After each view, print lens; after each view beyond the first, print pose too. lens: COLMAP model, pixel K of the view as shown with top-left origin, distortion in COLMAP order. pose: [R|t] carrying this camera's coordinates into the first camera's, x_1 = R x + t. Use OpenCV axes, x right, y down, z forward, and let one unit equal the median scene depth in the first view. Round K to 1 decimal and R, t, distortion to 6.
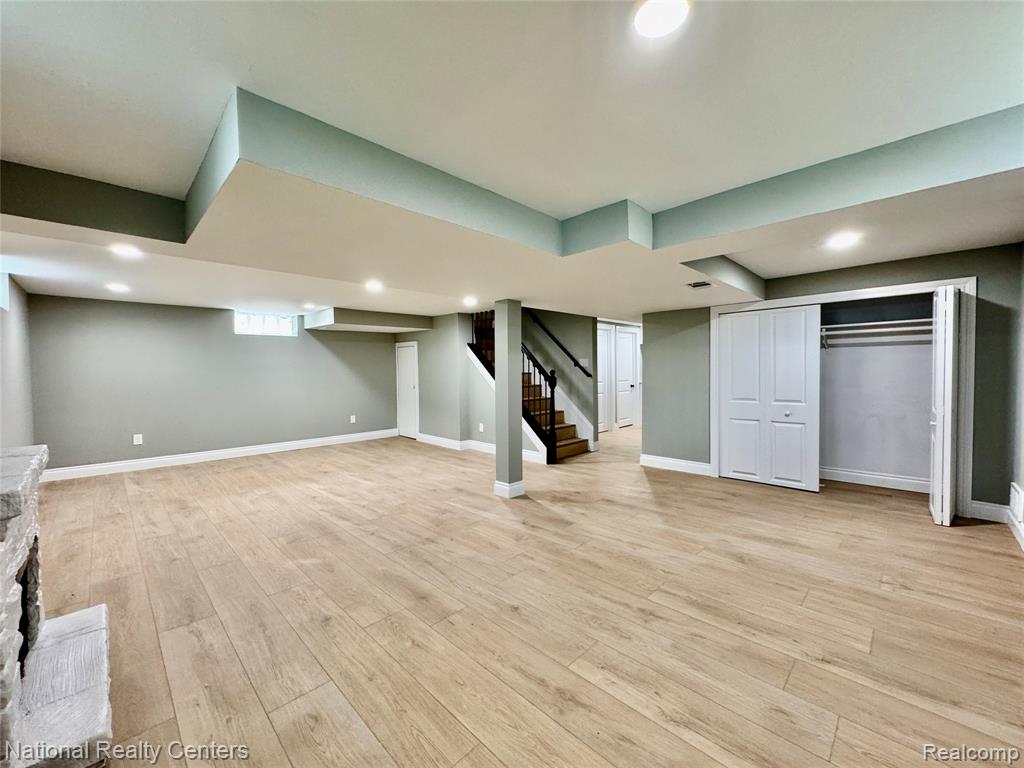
lens RADIAL K [[410.1, 0, 511.9], [0, 410.1, 380.5], [0, 0, 1]] dist [-0.002503, 0.000206]
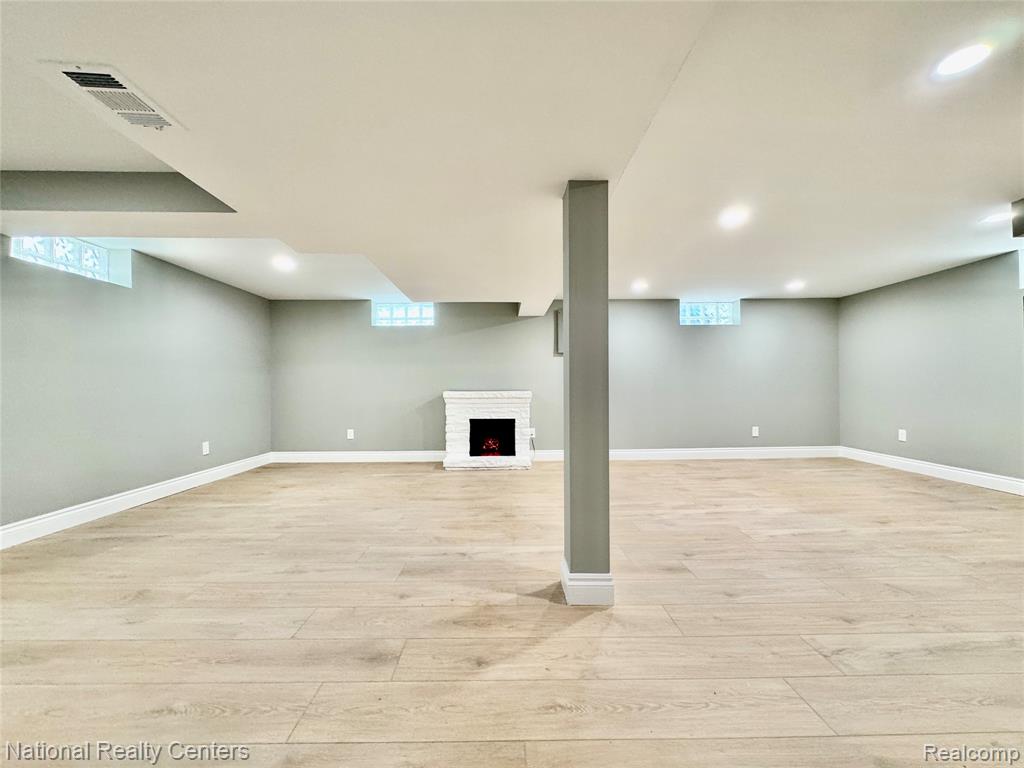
lens RADIAL K [[410.1, 0, 511.9], [0, 410.1, 380.5], [0, 0, 1]] dist [-0.002503, 0.000206]
pose [[-0.696849, 0.003761, -0.717208, 0.495059], [-0.005611, 0.999927, 0.010694, 0.033024], [0.717196, 0.011476, -0.696777, 1.585576]]
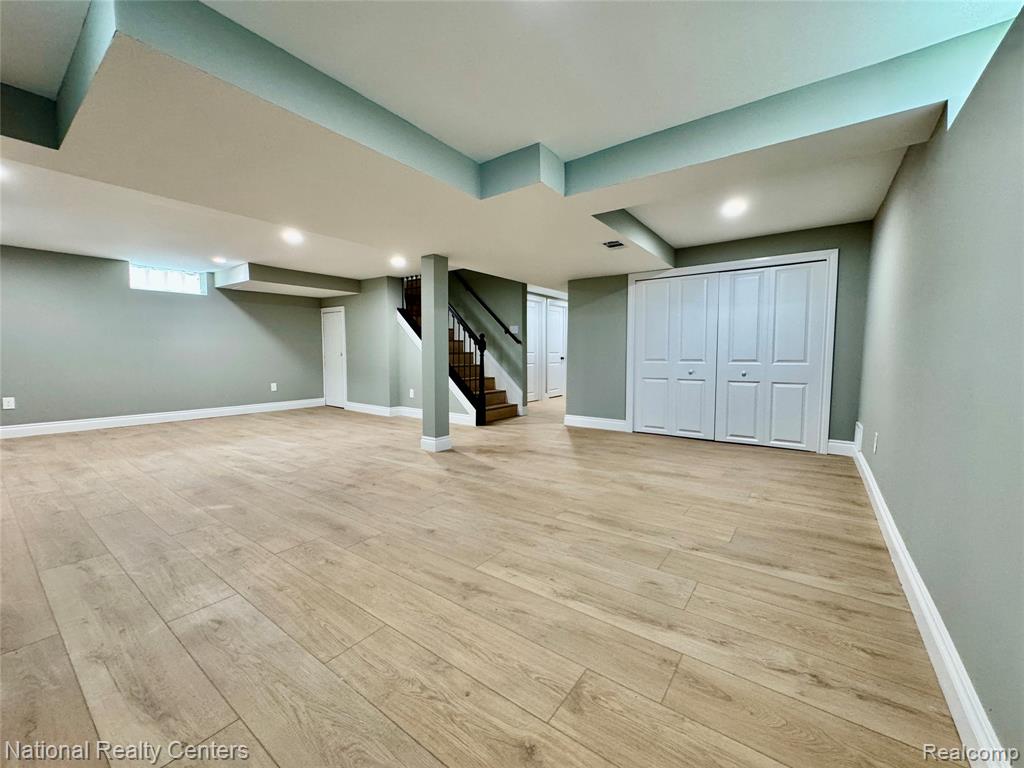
lens RADIAL K [[410.1, 0, 511.9], [0, 410.1, 380.5], [0, 0, 1]] dist [-0.002503, 0.000206]
pose [[0.989079, 0.002244, 0.147368, 0.037103], [-0.008035, 0.999218, 0.038709, 0.082791], [-0.147166, -0.039471, 0.988324, -0.035546]]
